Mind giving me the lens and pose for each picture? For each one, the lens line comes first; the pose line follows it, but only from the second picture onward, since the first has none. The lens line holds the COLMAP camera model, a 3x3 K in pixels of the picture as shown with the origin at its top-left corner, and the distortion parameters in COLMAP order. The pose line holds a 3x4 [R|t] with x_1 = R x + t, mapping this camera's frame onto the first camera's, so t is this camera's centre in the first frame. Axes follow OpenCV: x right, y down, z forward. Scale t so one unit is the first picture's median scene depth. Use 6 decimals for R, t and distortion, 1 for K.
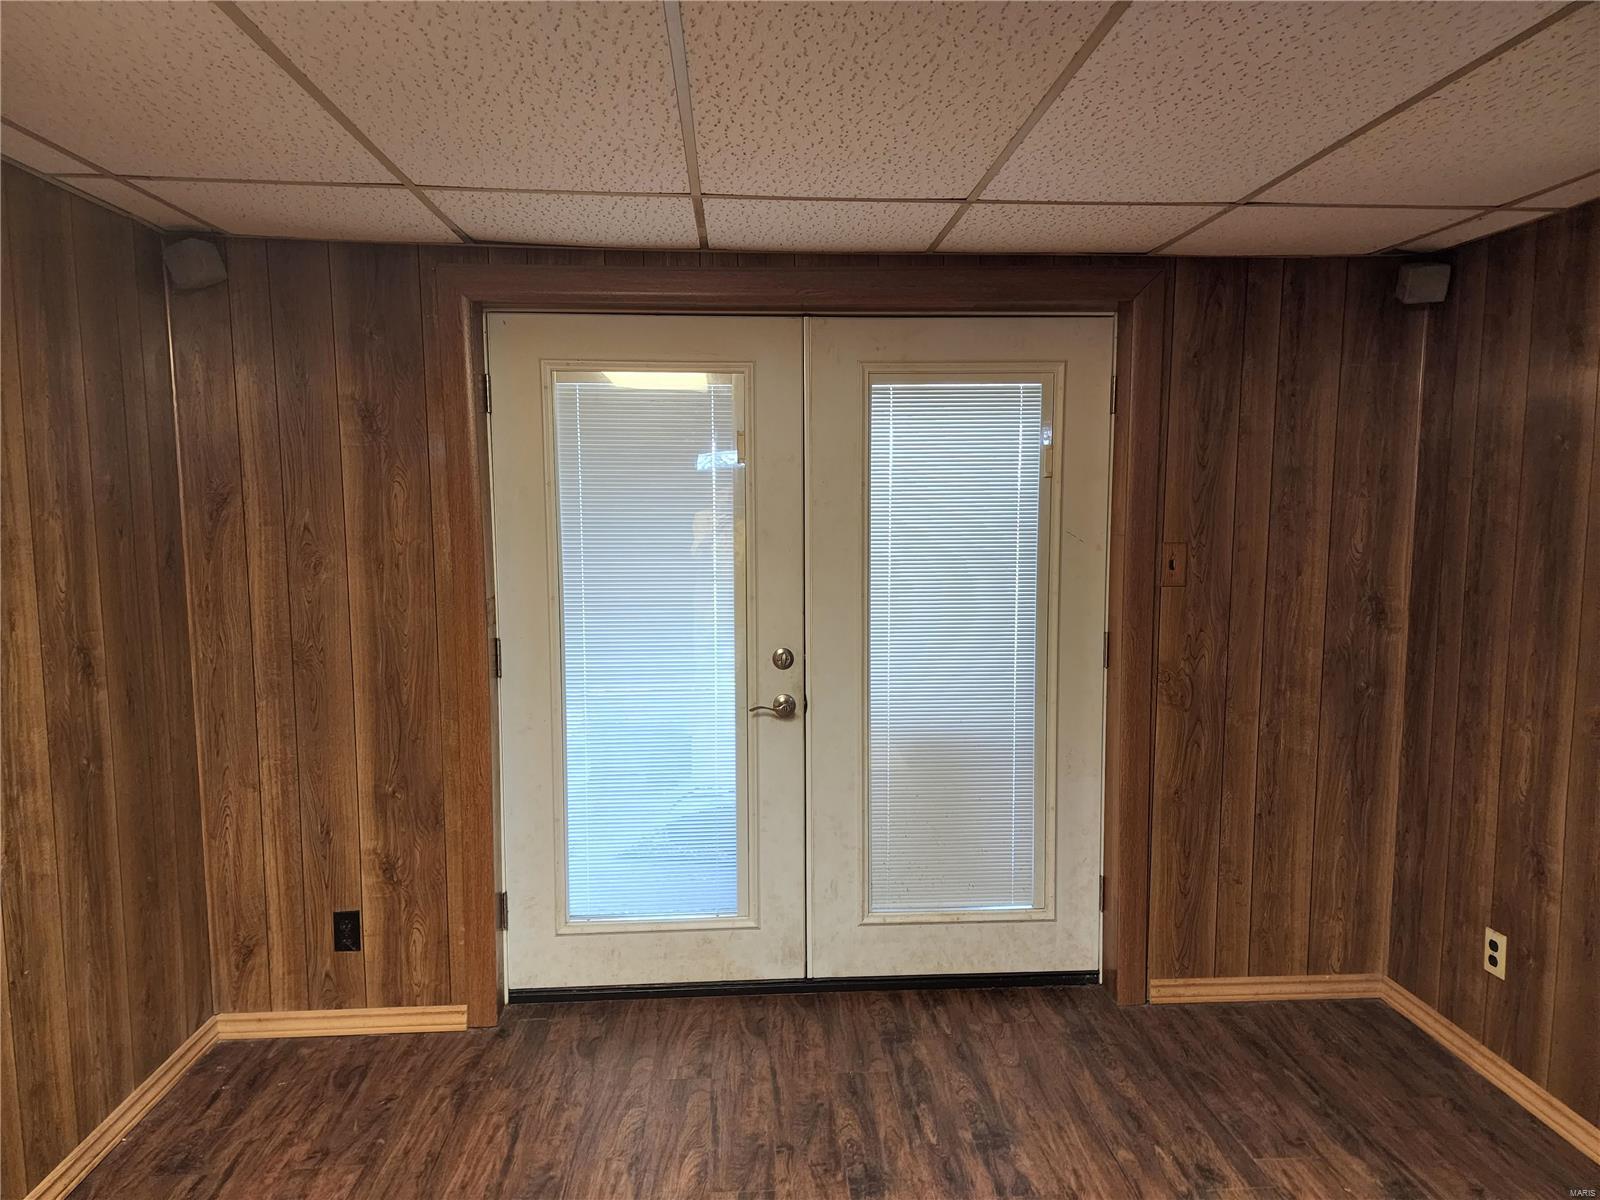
lens RADIAL K [[1059.7, 0, 823.7], [0, 1059.7, 598.7], [0, 0, 1]] dist [0.089149, -0.079256]
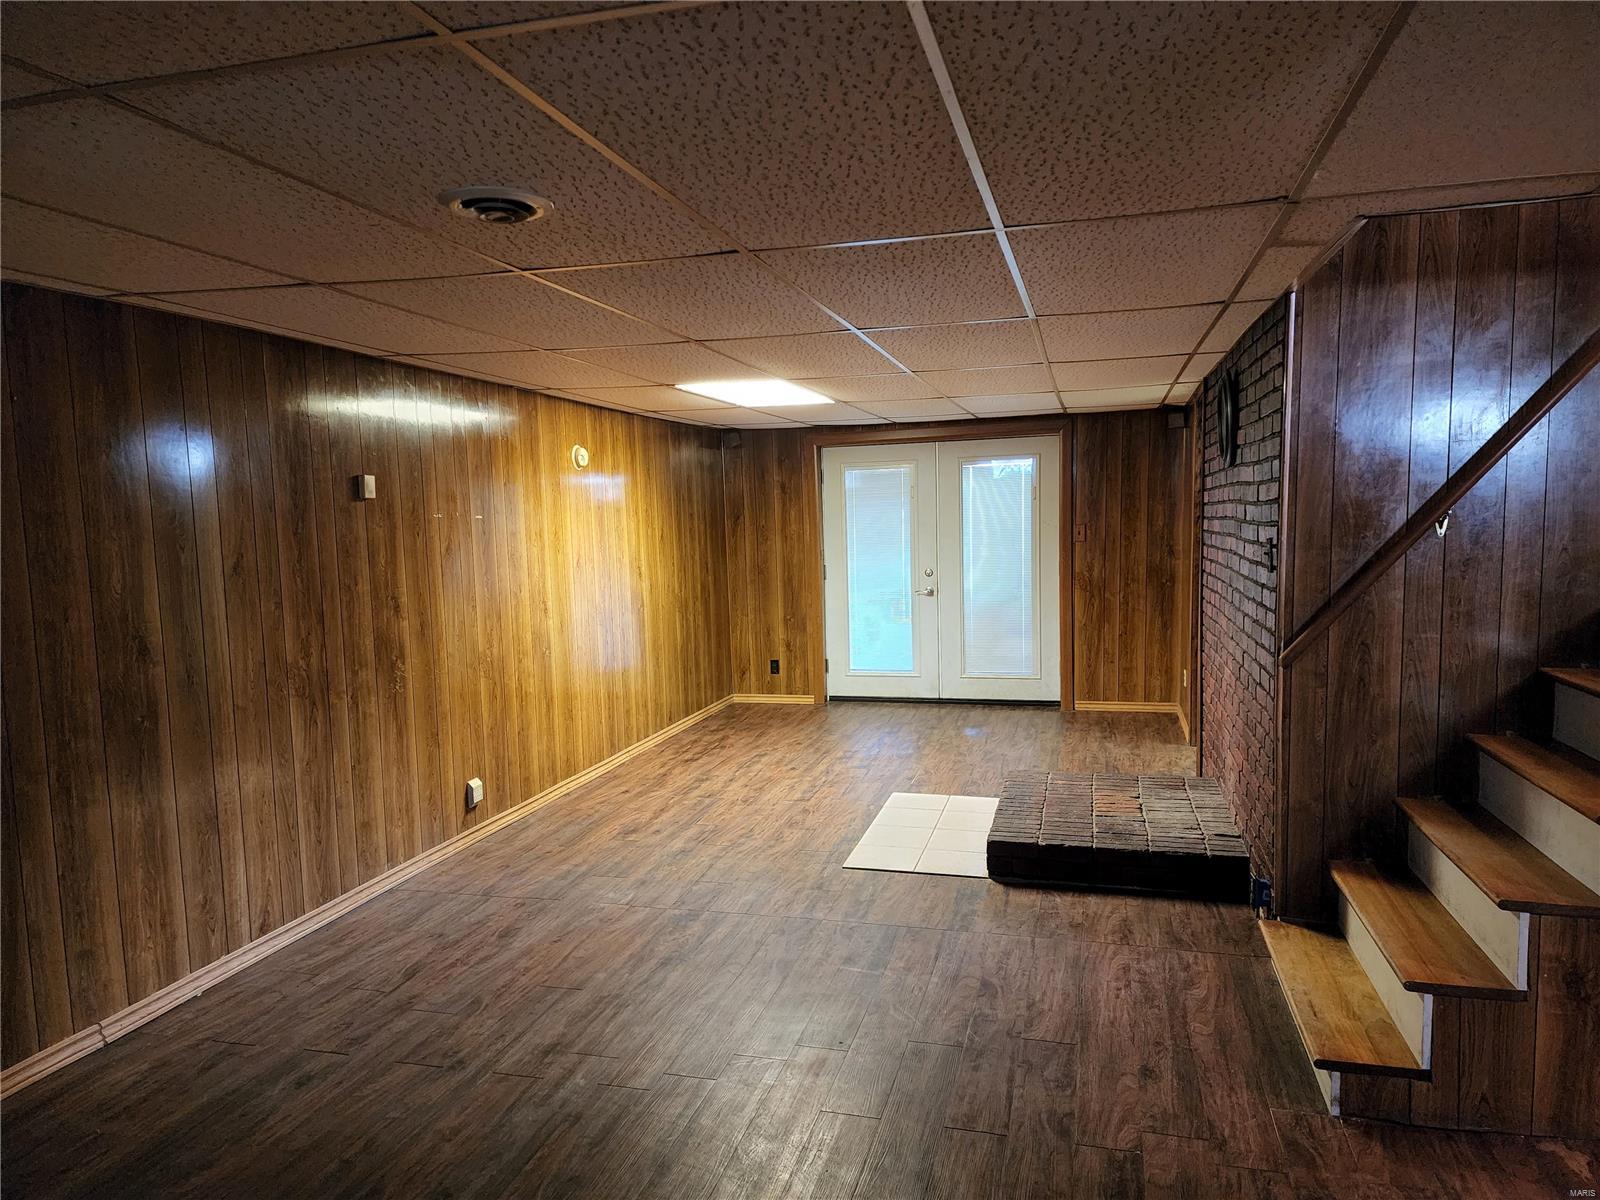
lens RADIAL K [[1059.7, 0, 802.8], [0, 1059.7, 607.0], [0, 0, 1]] dist [0.089149, -0.079256]
pose [[0.947352, 0.000869, -0.320194, 0.507029], [-0.007248, 0.999798, -0.018731, 0.192716], [0.320113, 0.020065, 0.947167, -1.574987]]
